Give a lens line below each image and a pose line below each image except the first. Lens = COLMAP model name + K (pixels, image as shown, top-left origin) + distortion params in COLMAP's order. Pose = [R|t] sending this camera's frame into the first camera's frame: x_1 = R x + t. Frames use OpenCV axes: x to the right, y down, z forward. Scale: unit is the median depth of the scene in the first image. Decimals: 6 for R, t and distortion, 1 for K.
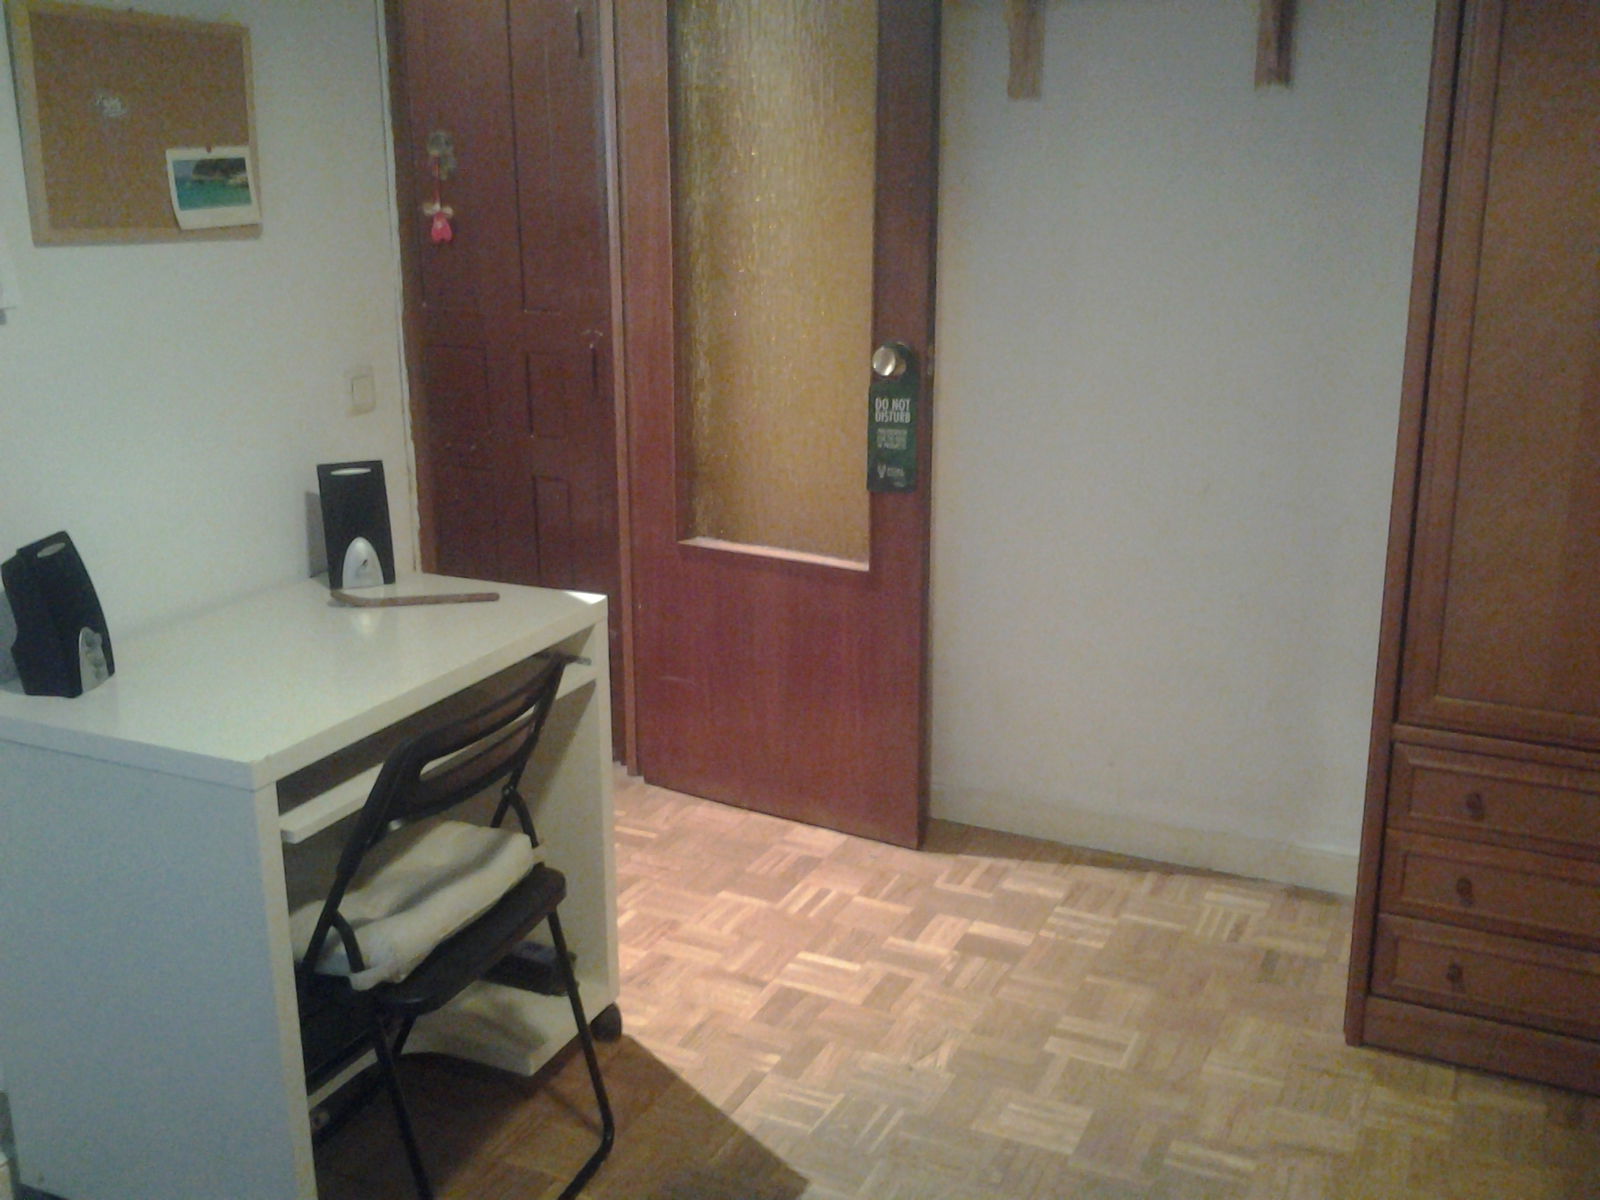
lens RADIAL K [[1604.1, 0, 793.7], [0, 1604.1, 592.1], [0, 0, 1]] dist [0.099389, -0.188941]
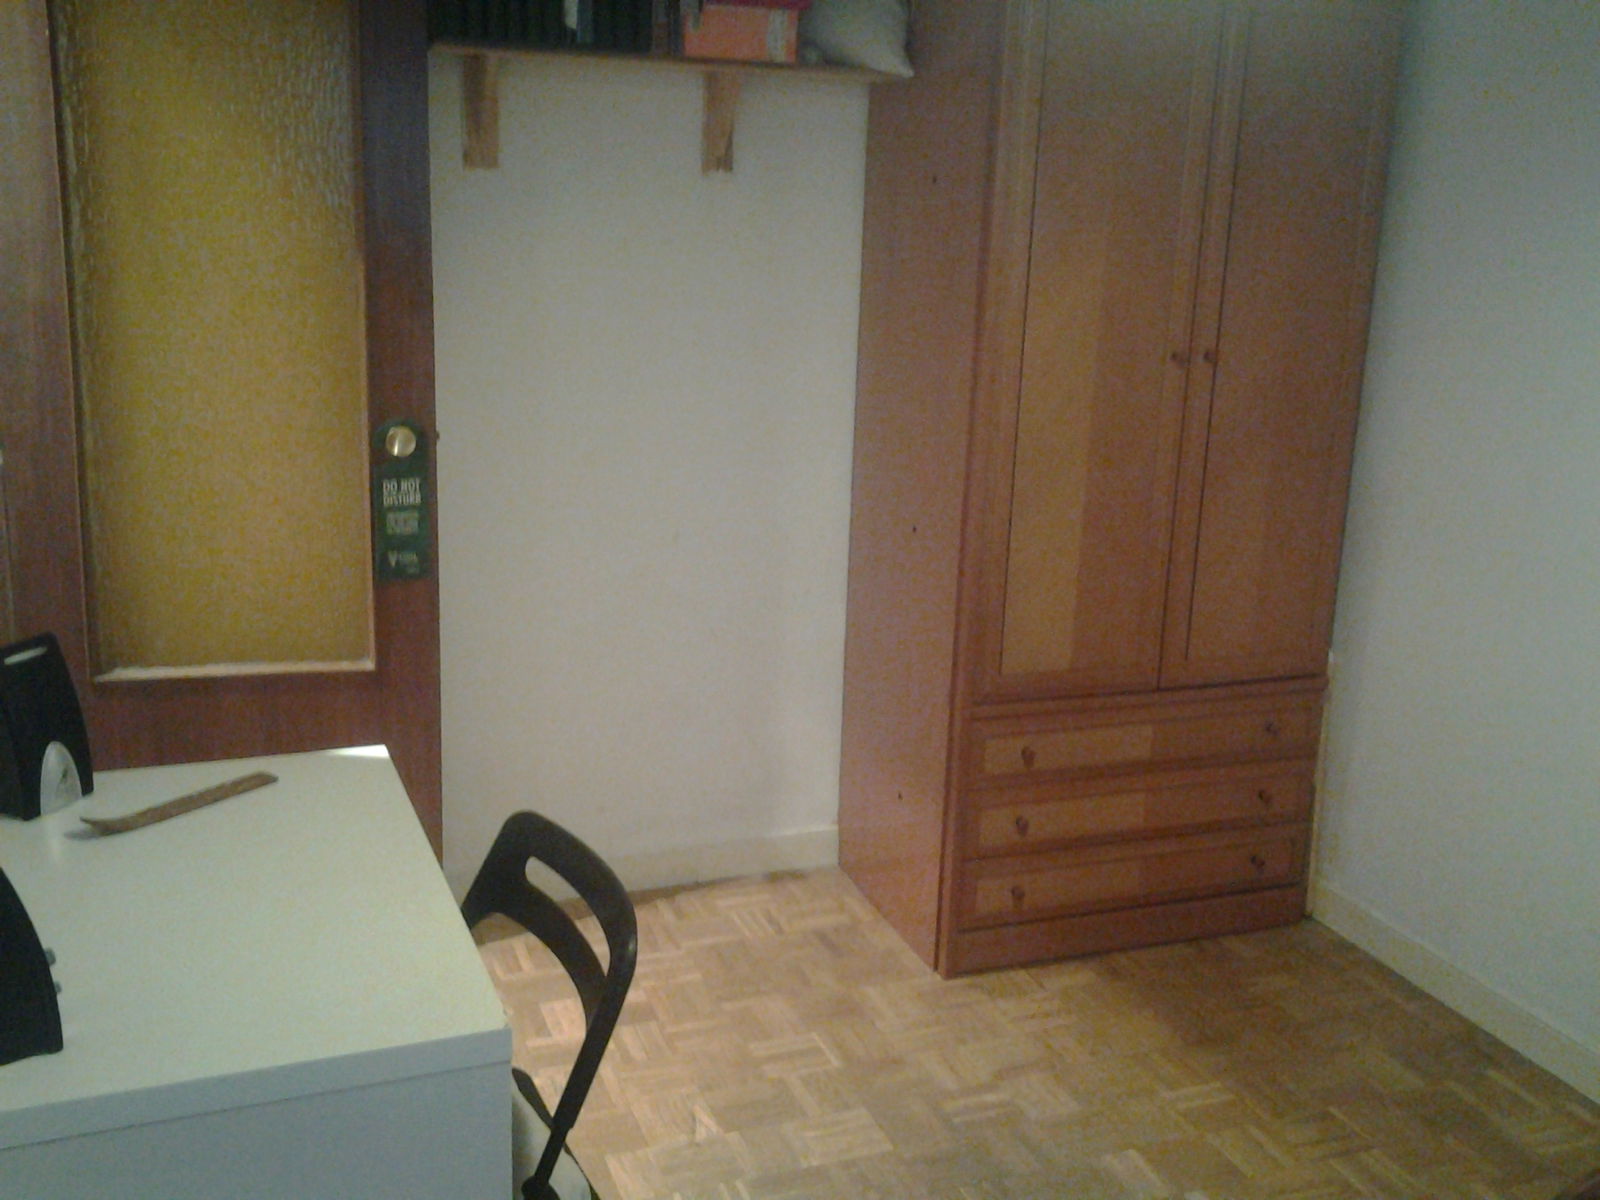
lens RADIAL K [[1647.2, 0, 799.8], [0, 1647.2, 569.5], [0, 0, 1]] dist [0.097847, -0.004063]
pose [[0.678647, -0.142805, 0.720447, -0.493401], [0.153827, 0.986796, 0.050698, -0.084987], [-0.718175, 0.076418, 0.691654, 0.180958]]
